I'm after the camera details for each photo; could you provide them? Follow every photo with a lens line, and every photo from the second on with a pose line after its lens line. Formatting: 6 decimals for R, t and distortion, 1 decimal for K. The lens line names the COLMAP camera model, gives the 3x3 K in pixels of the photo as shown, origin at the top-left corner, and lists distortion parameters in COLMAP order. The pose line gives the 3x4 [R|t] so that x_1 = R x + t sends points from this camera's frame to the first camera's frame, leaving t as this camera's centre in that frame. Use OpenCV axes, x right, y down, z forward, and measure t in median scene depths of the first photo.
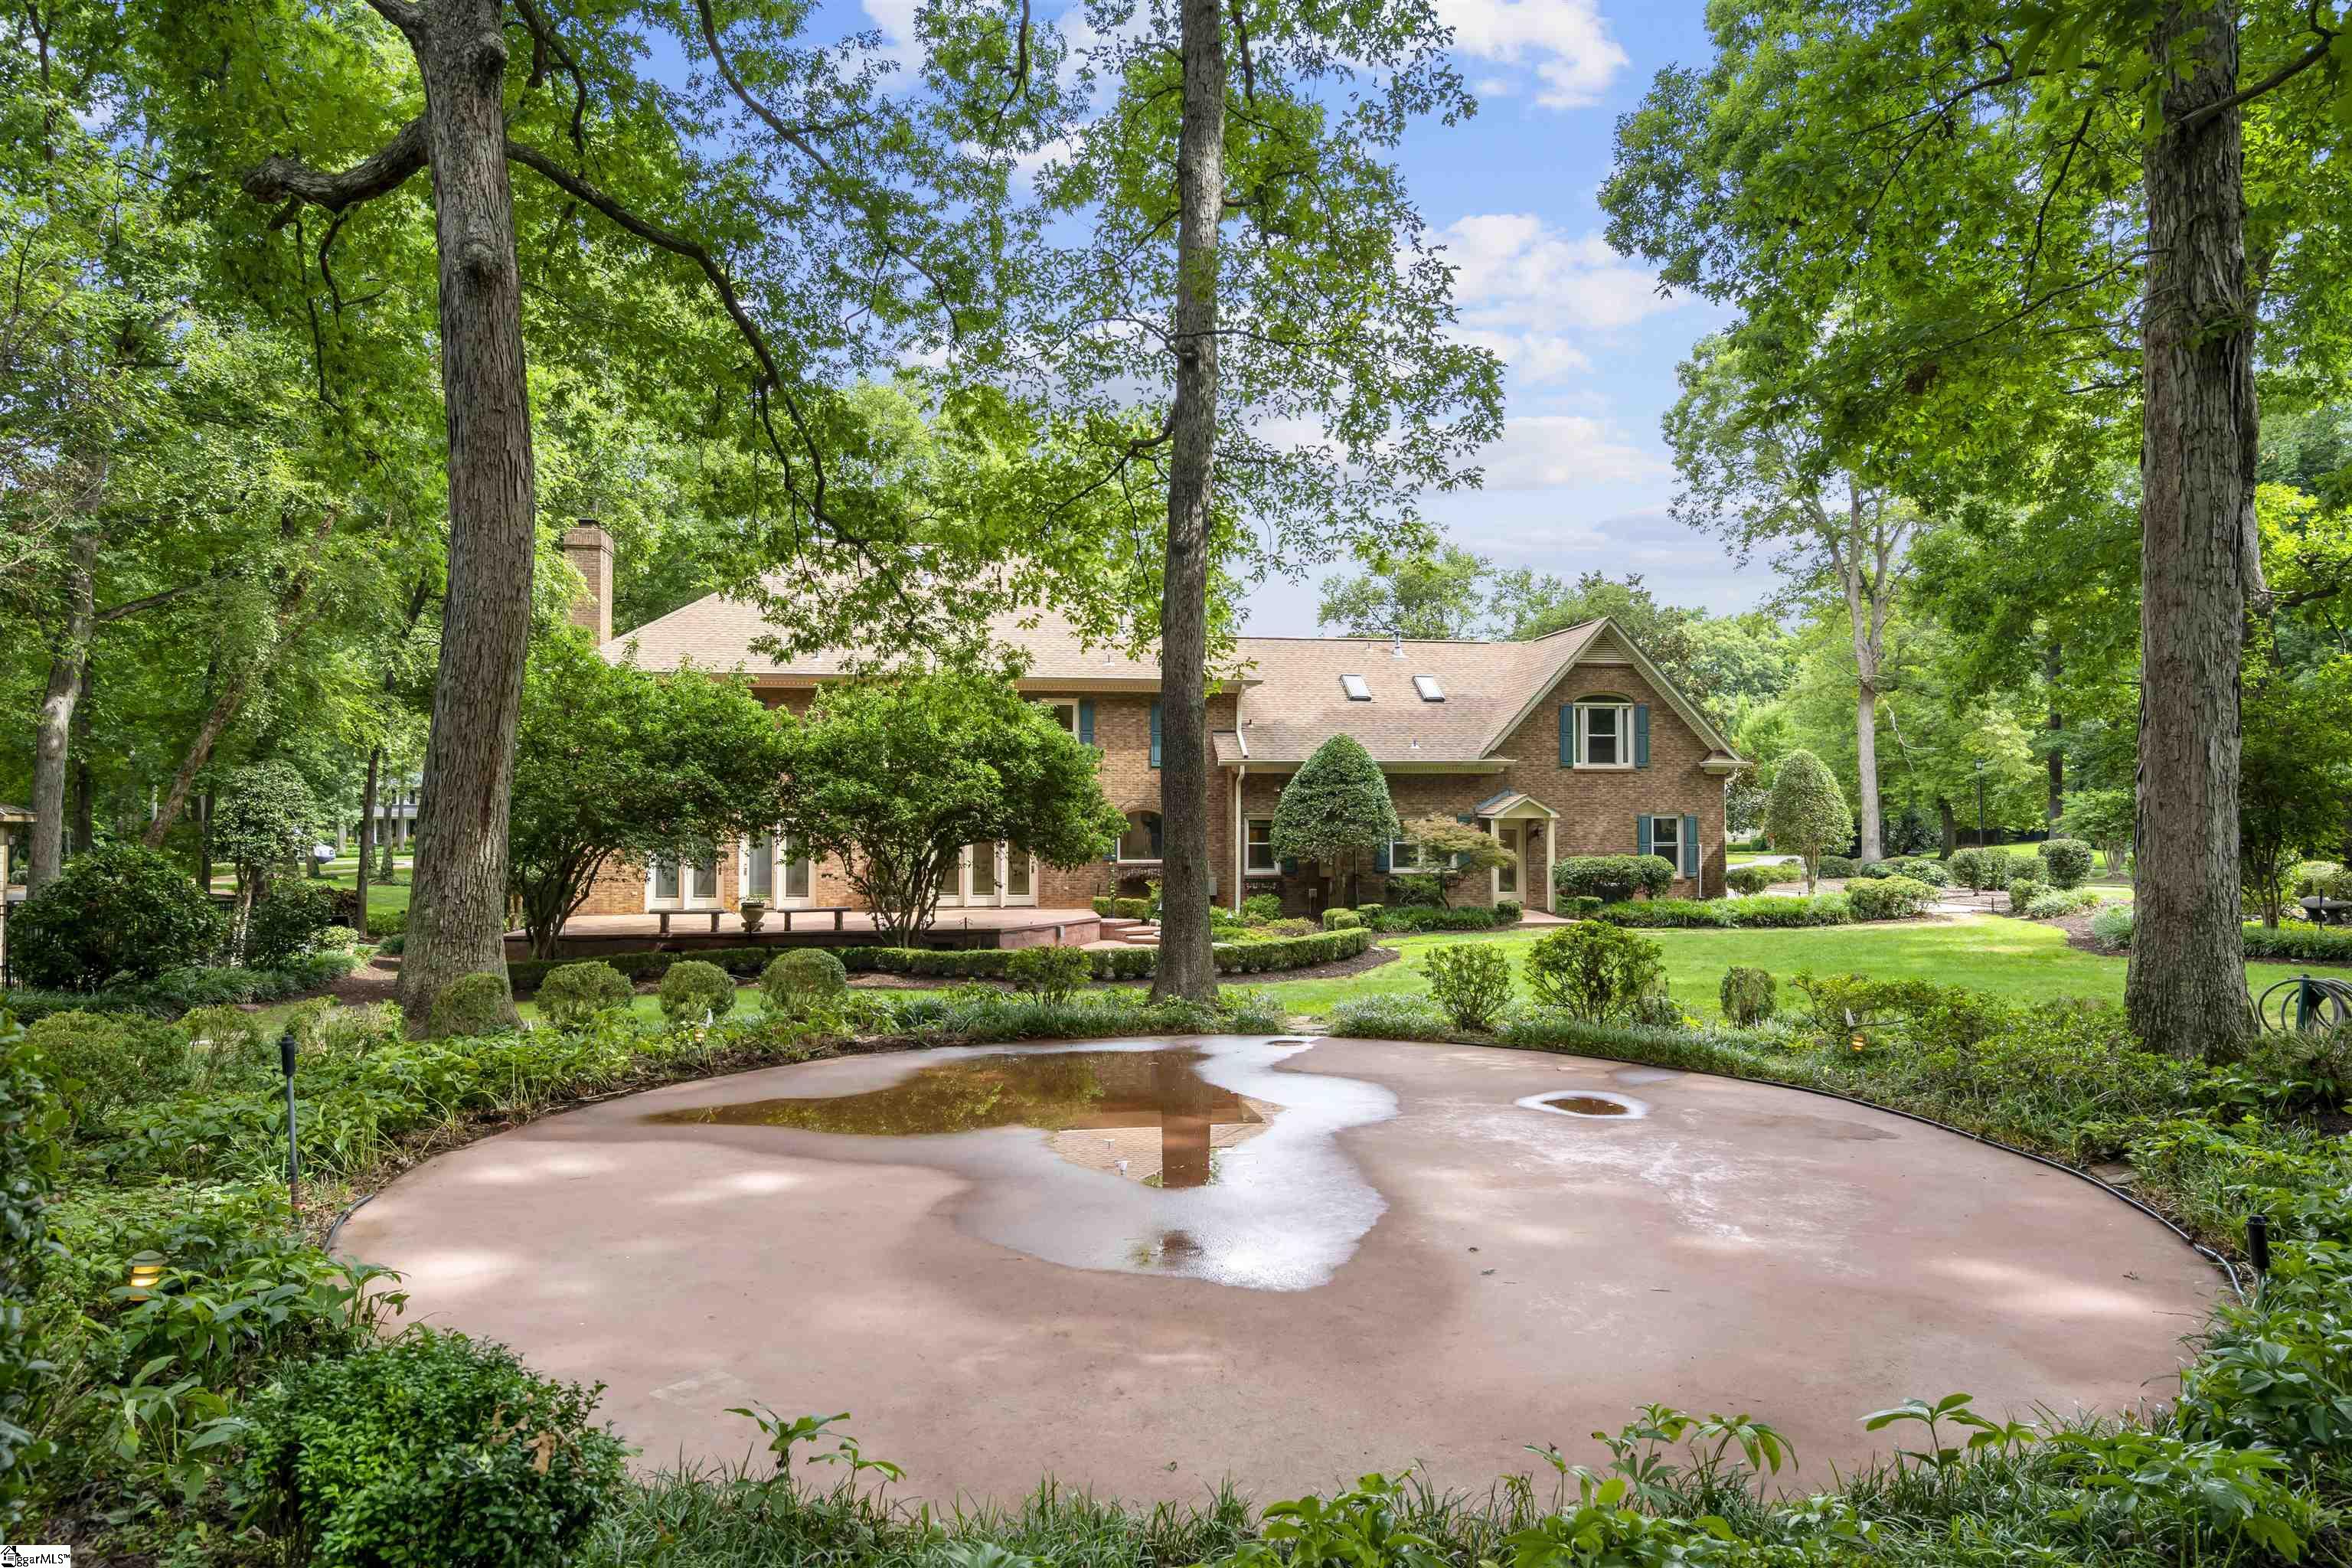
lens RADIAL K [[1391.9, 0, 1176.0], [0, 1391.9, 784.0], [0, 0, 1]] dist [0.007226, 0.003750]
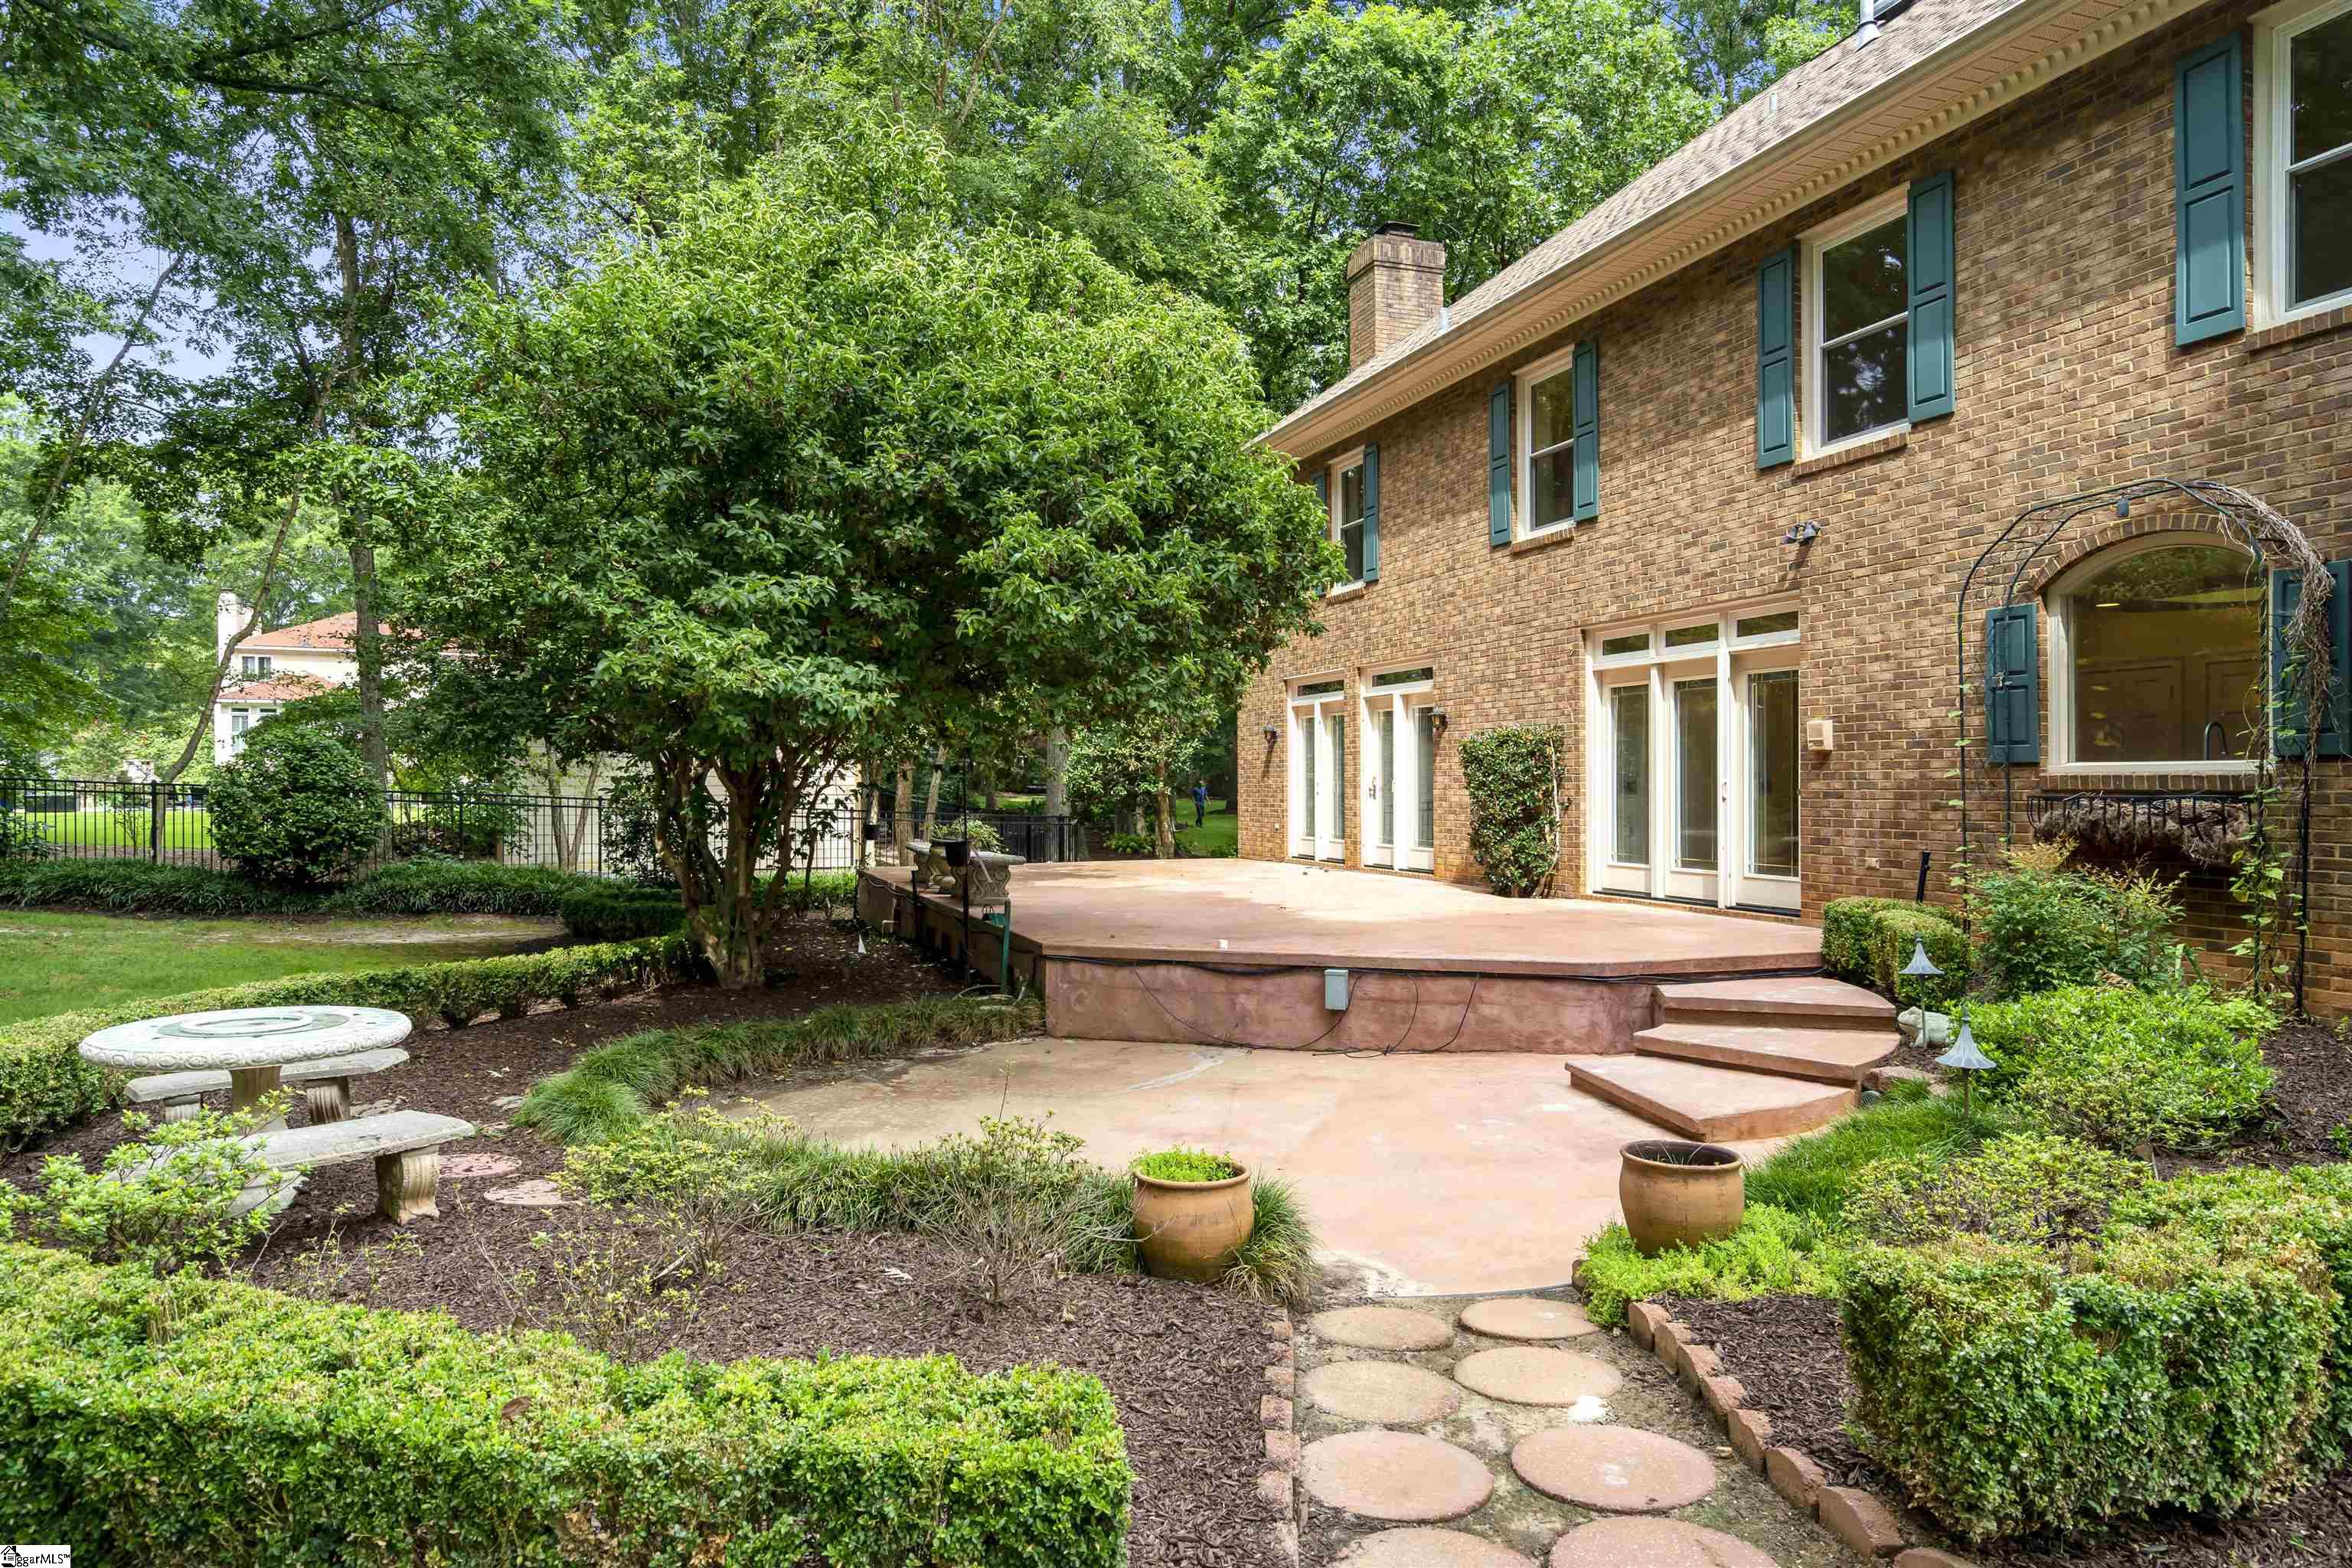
lens RADIAL K [[1391.9, 0, 1176.0], [0, 1391.9, 784.0], [0, 0, 1]] dist [0.007226, 0.003750]
pose [[0.196868, 0.002720, -0.980426, 0.172608], [0.027500, 0.999587, 0.008295, 0.051227], [0.980044, -0.028595, 0.196712, 0.787238]]
